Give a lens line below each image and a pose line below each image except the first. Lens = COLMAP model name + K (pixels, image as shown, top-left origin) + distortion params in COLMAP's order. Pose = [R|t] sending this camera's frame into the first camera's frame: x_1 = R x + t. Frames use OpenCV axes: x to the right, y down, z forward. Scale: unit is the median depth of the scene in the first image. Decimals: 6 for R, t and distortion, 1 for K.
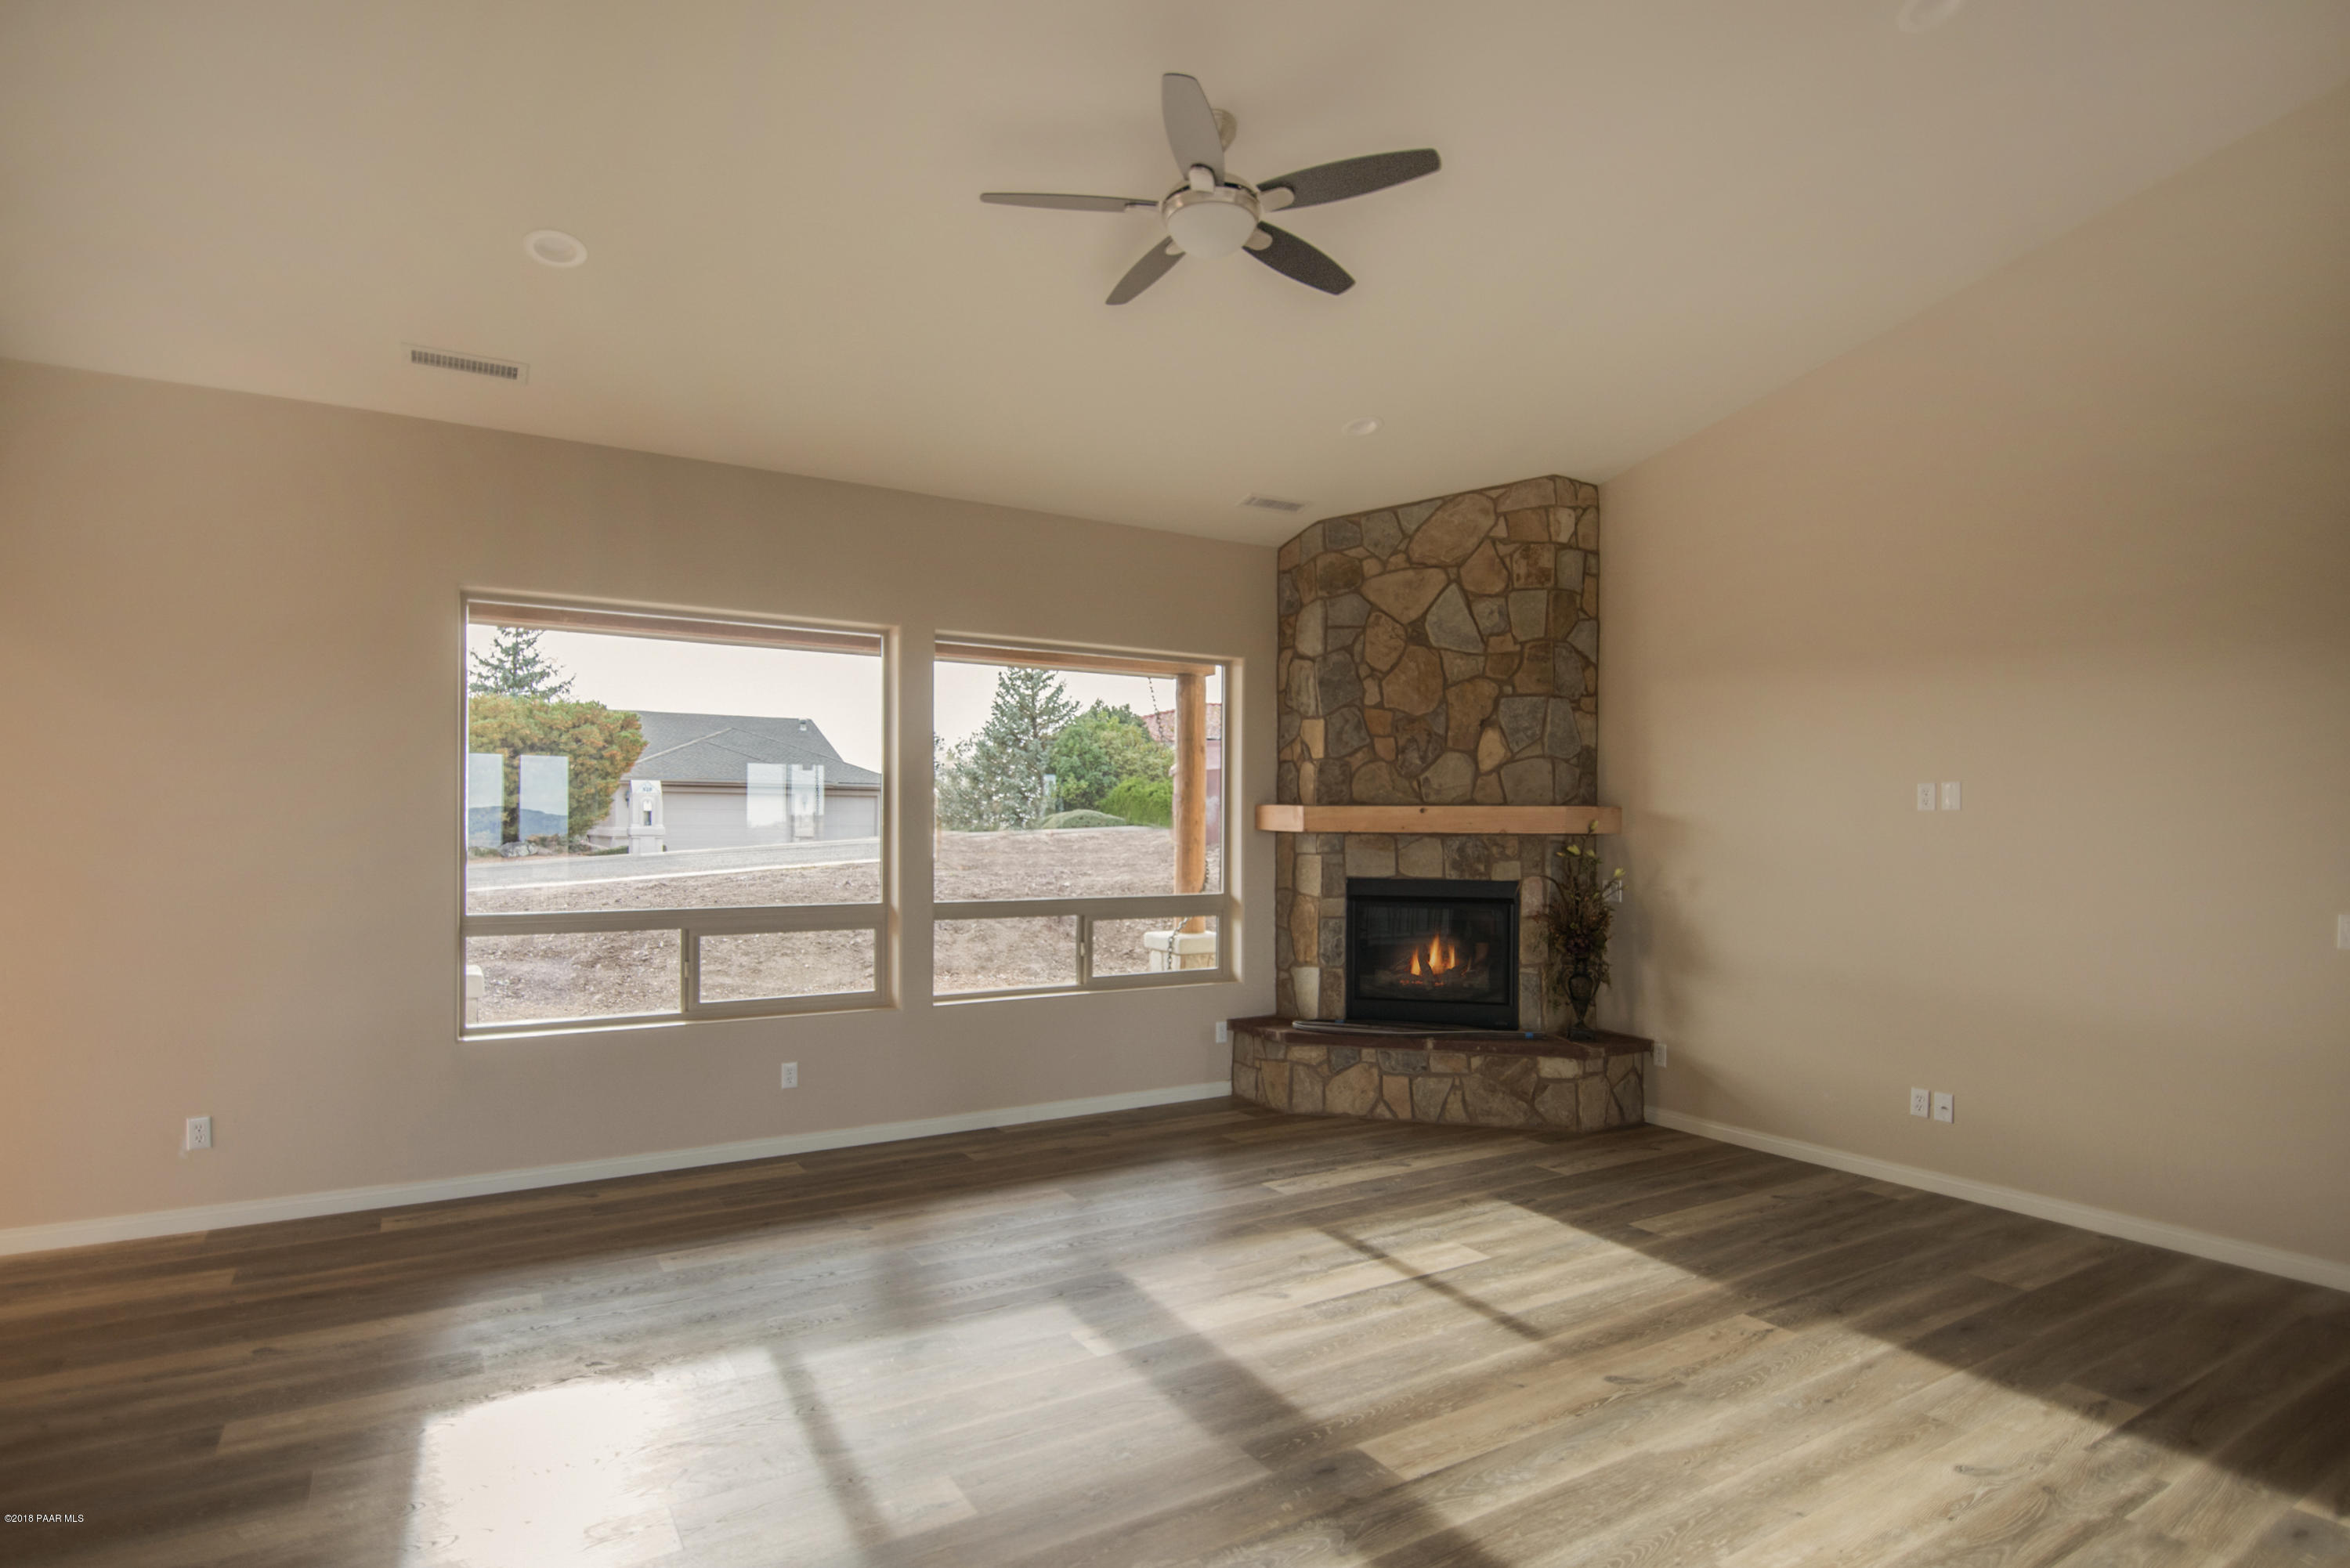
lens RADIAL K [[1206.9, 0, 1148.4], [0, 1206.9, 826.3], [0, 0, 1]] dist [0.004944, -0.001408]
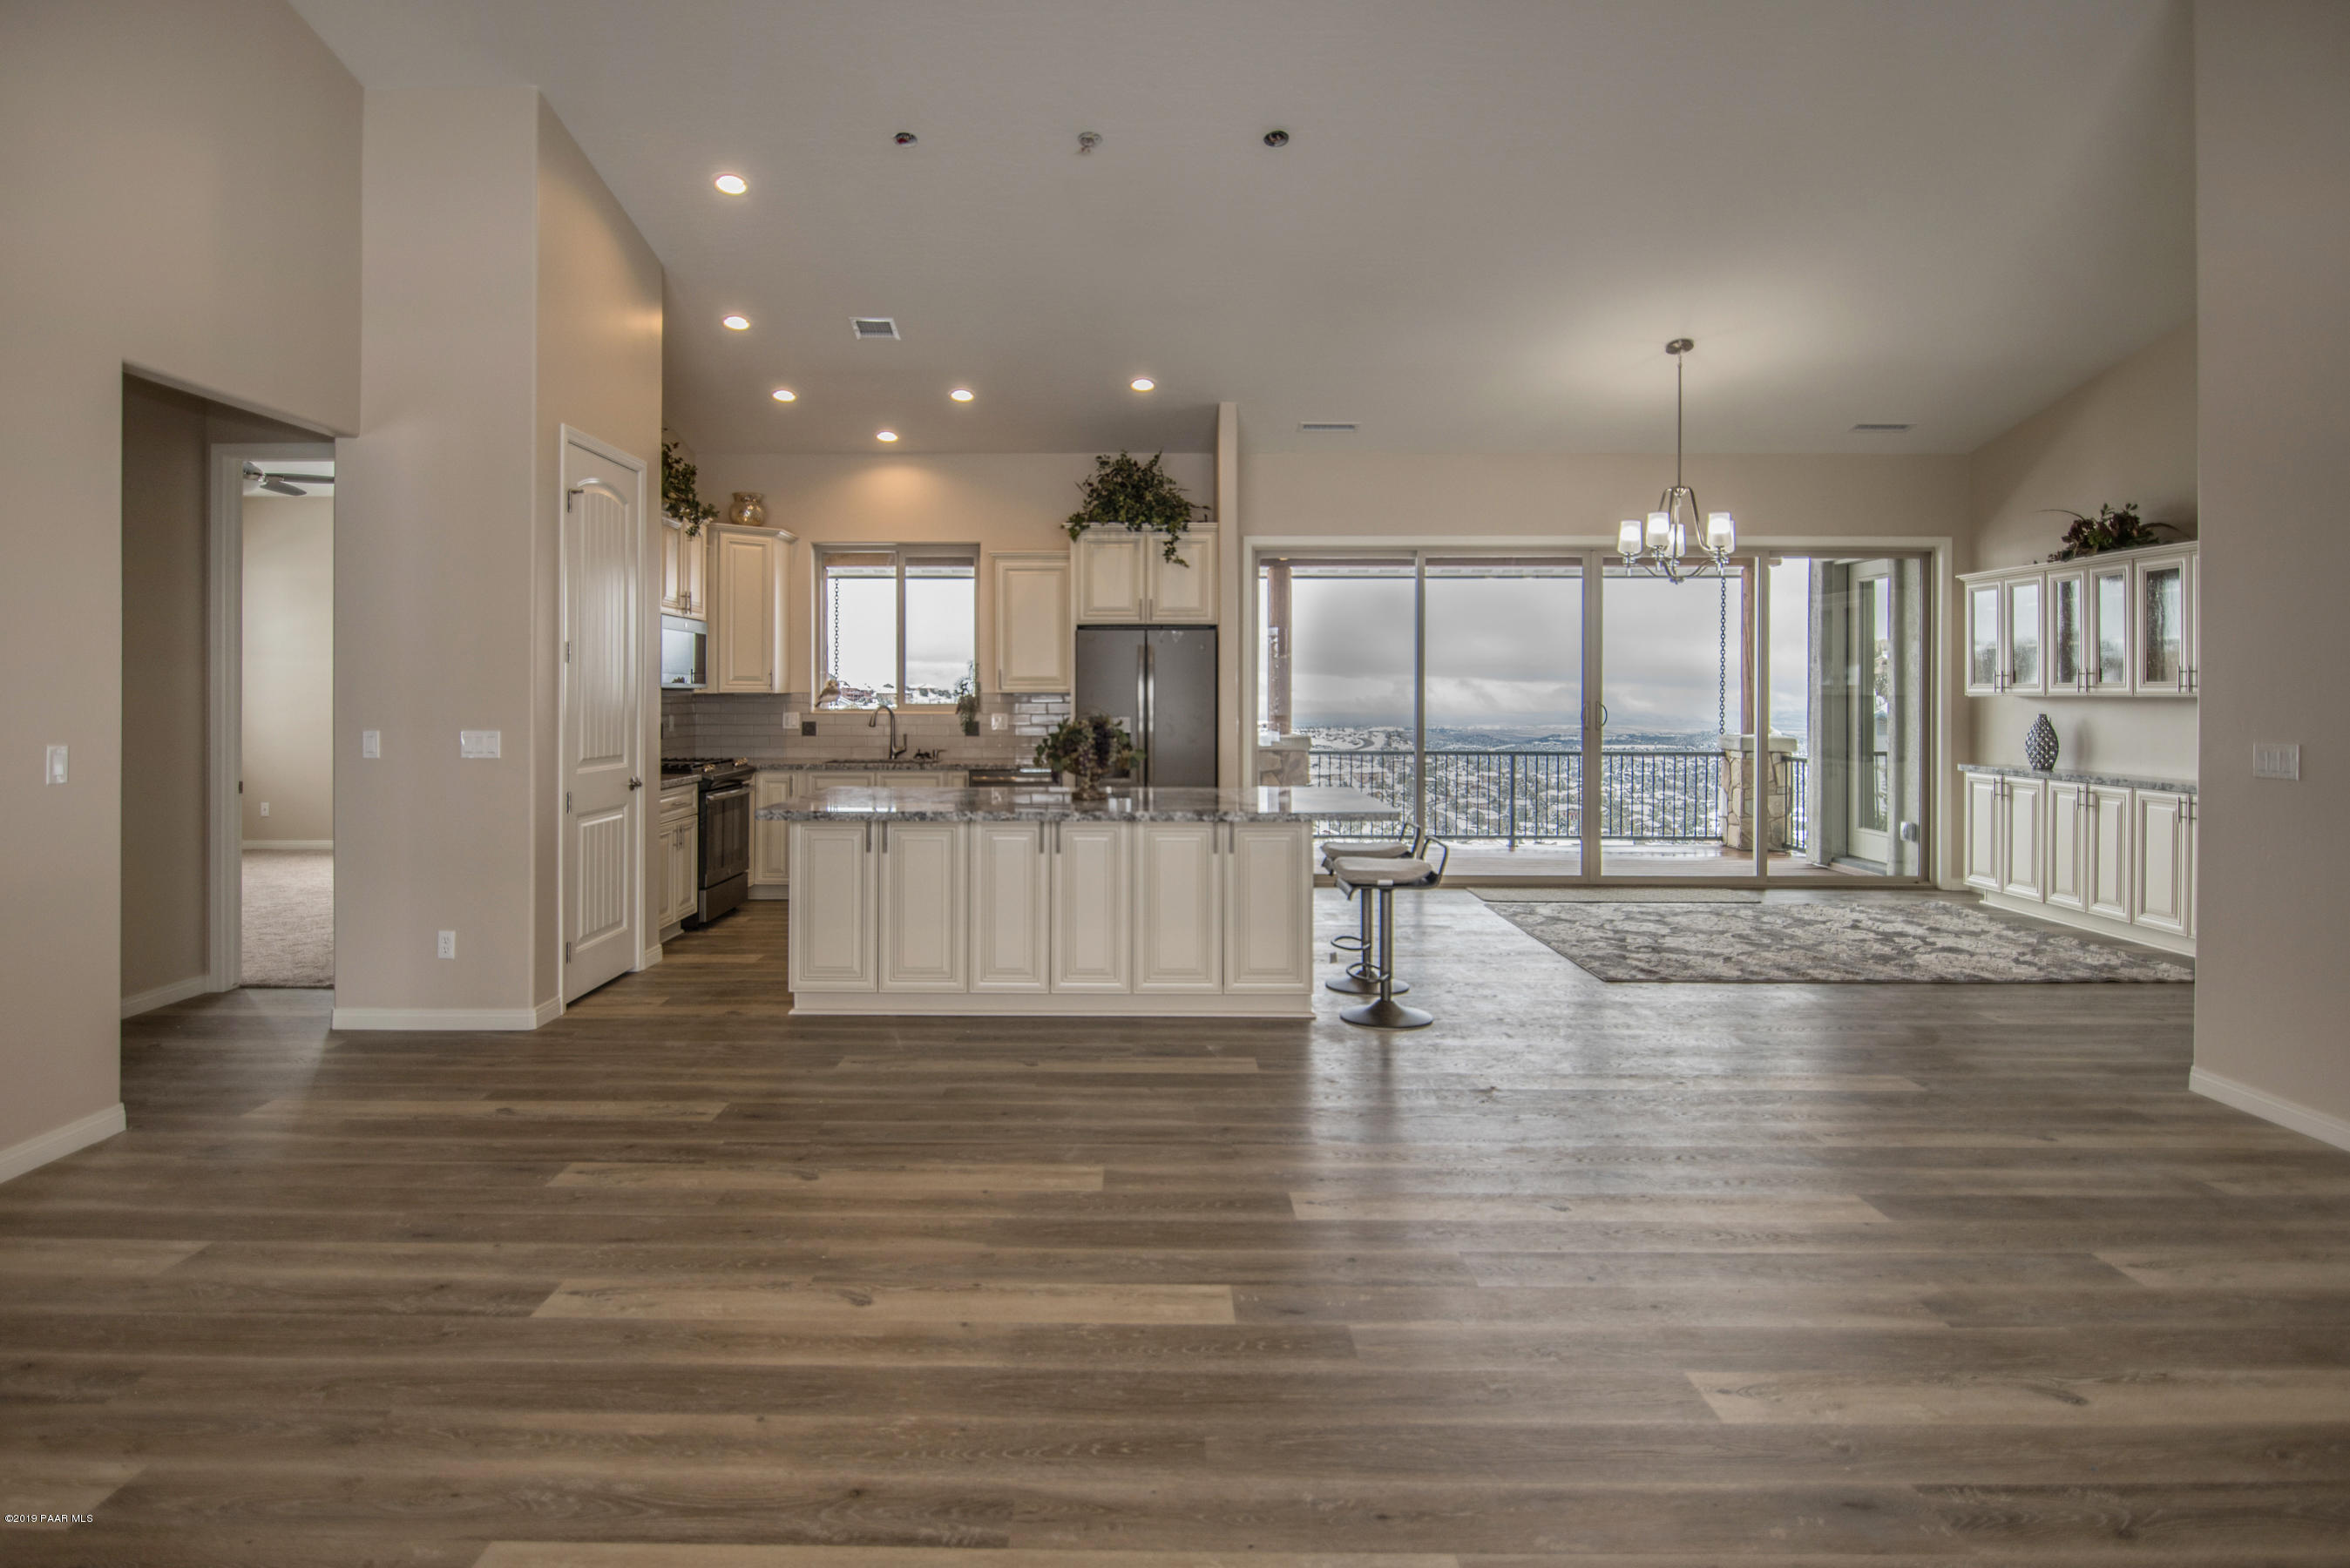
lens RADIAL K [[1262.5, 0, 1141.4], [0, 1262.5, 691.7], [0, 0, 1]] dist [-0.003227, -0.004160]
pose [[-0.850369, -0.003789, 0.526173, -0.119852], [-0.003062, 0.999993, 0.002253, 0.018361], [-0.526178, 0.000304, -0.850375, 0.844376]]
